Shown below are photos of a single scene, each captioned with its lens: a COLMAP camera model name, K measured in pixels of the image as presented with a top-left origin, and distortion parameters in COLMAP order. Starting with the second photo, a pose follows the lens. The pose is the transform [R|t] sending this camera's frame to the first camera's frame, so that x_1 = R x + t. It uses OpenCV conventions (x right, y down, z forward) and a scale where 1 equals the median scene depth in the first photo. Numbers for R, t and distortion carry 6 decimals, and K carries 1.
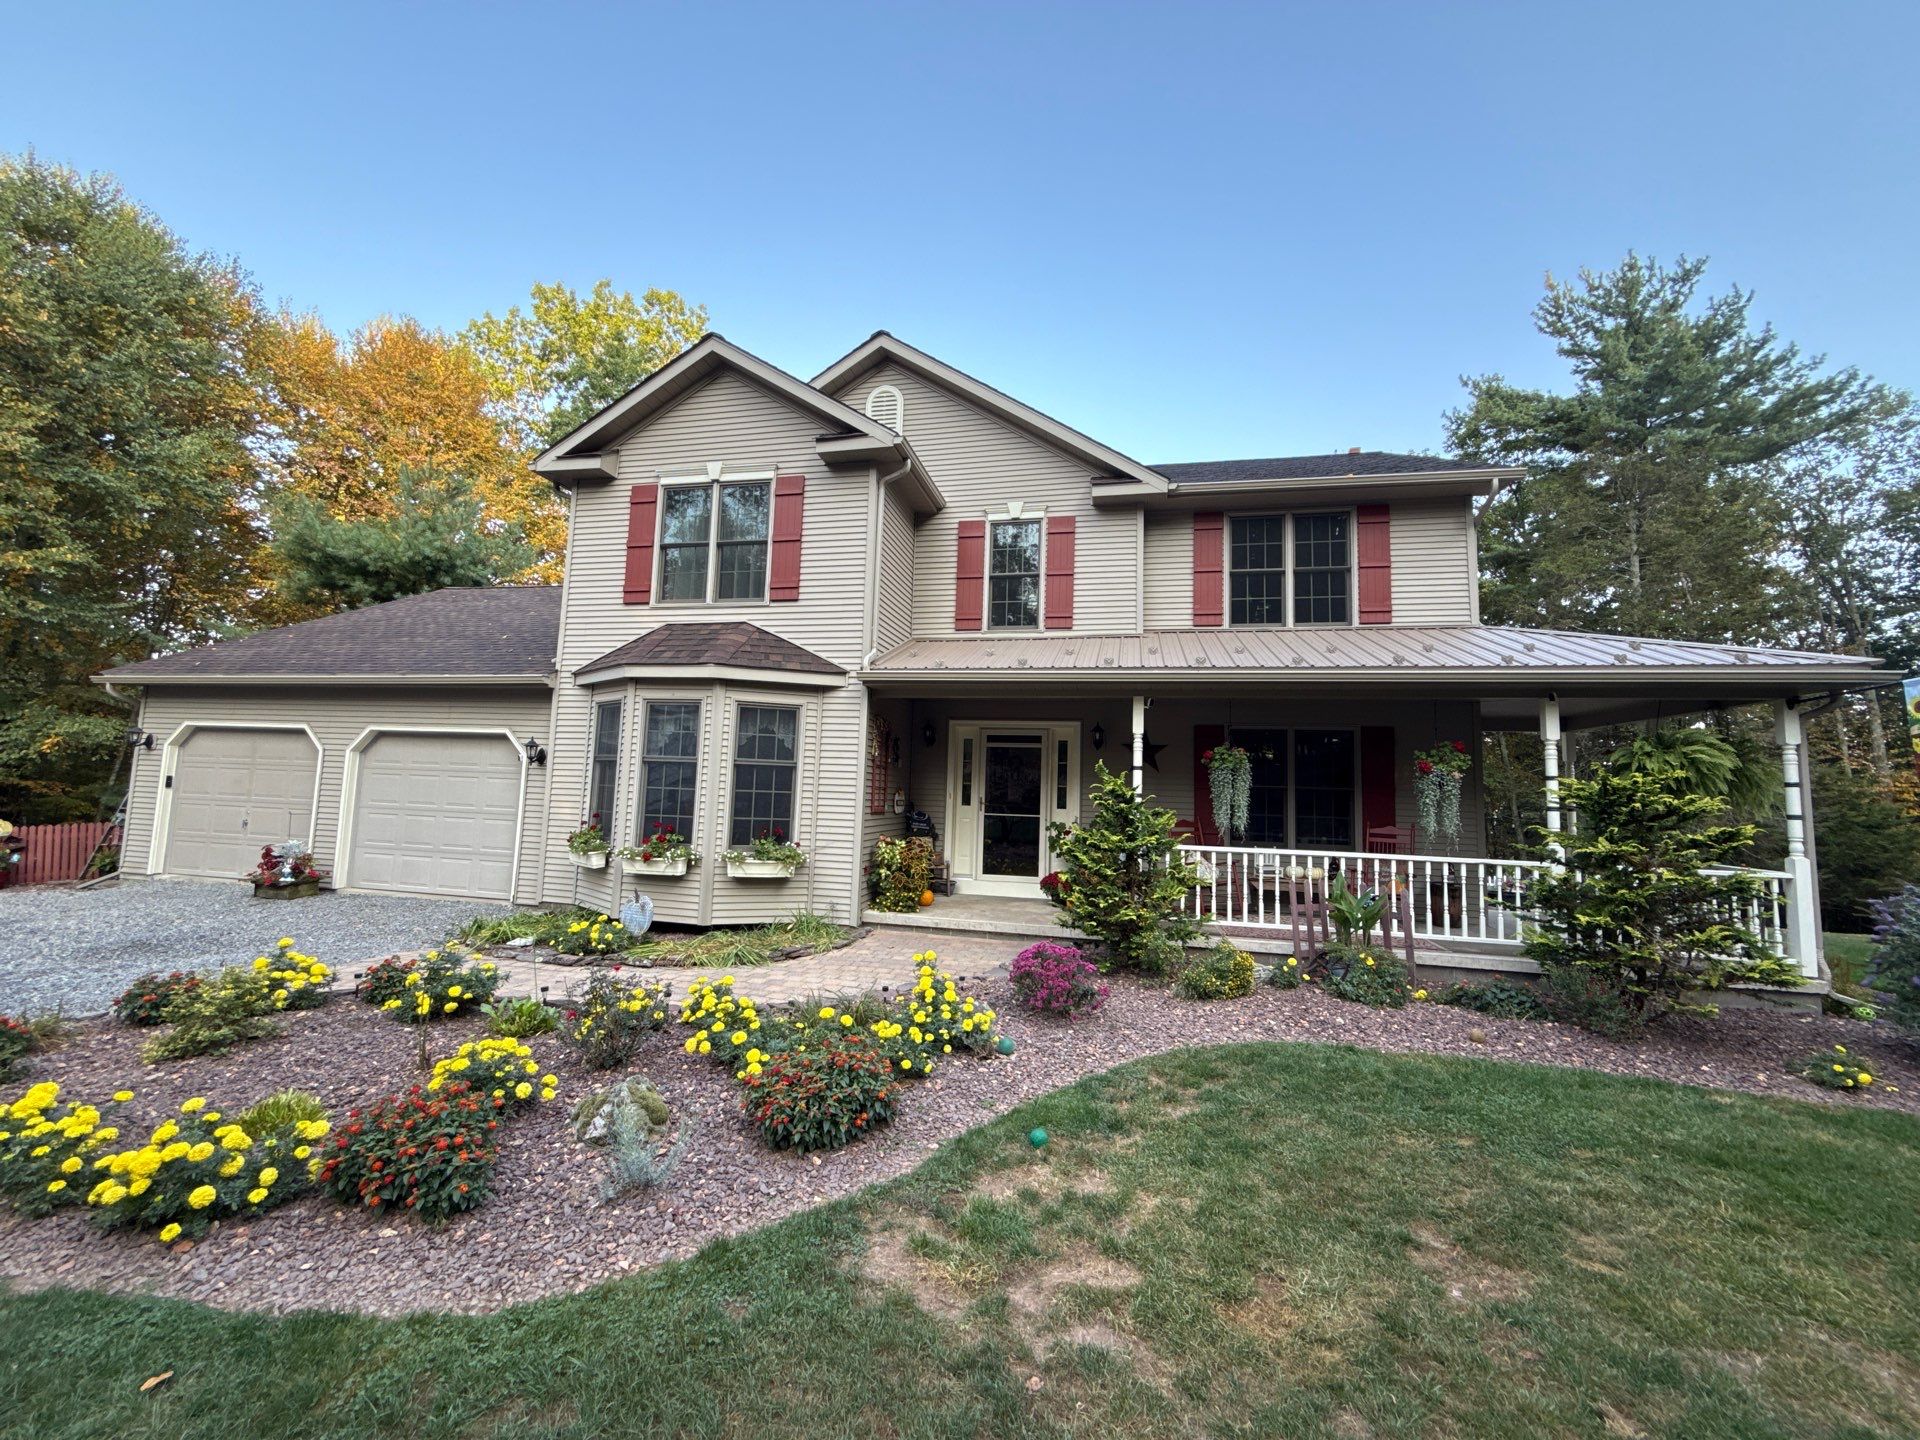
lens RADIAL K [[766.5, 0, 960.0], [0, 766.5, 720.0], [0, 0, 1]] dist [-0.000444, 0.000005]
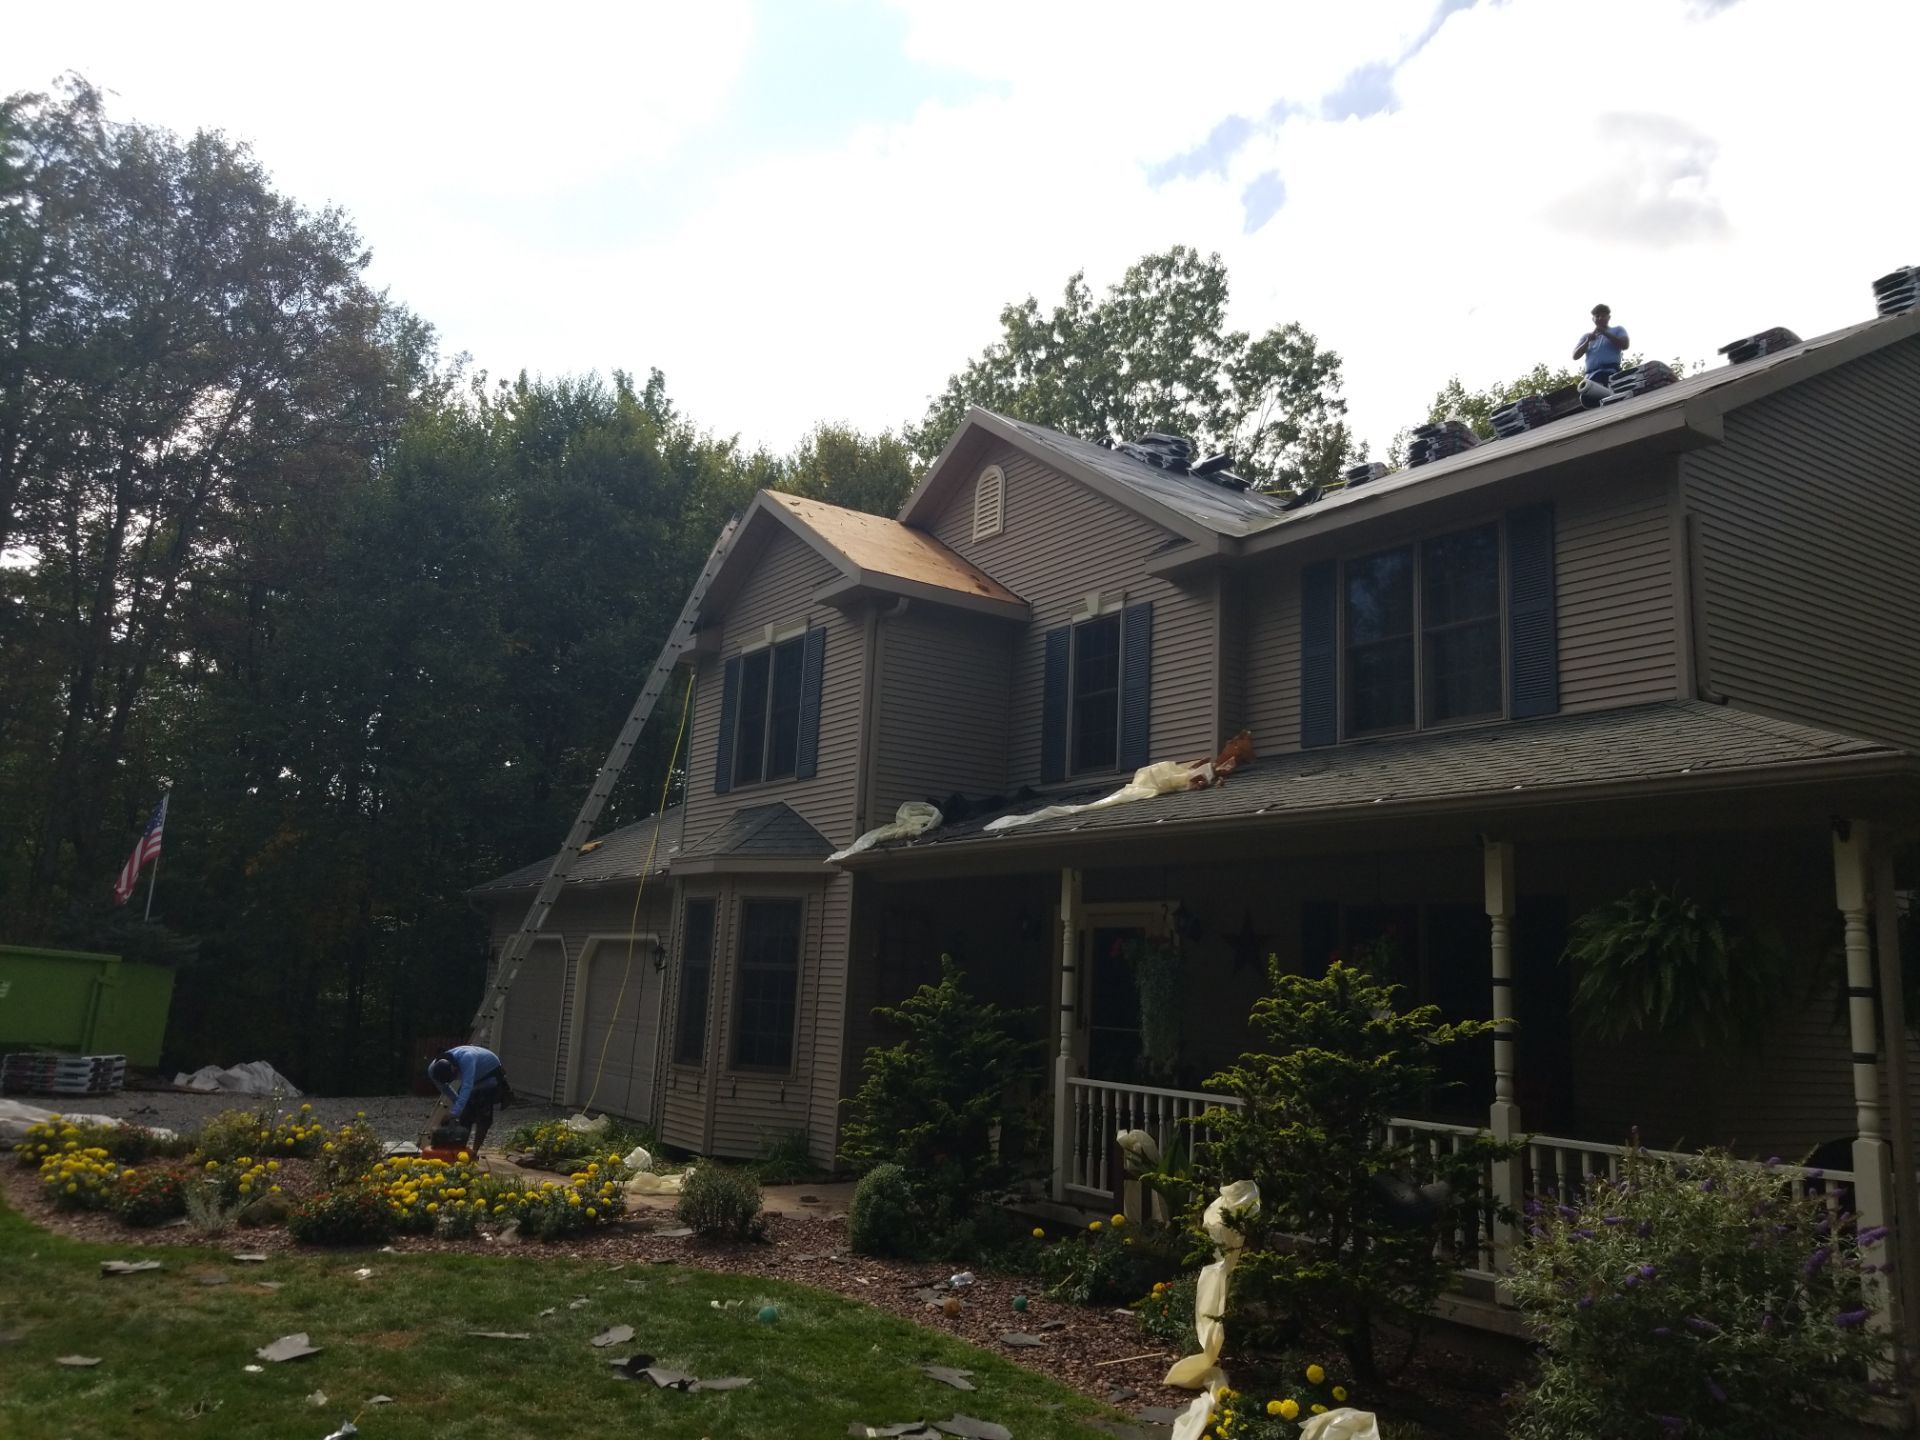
lens RADIAL K [[1473.6, 0, 910.3], [0, 1473.6, 721.9], [0, 0, 1]] dist [0.009233, 0.007874]
pose [[0.725248, -0.123212, -0.677373, 0.665347], [0.038208, 0.989543, -0.139086, 0.011539], [0.687427, 0.074991, 0.722371, -0.072316]]
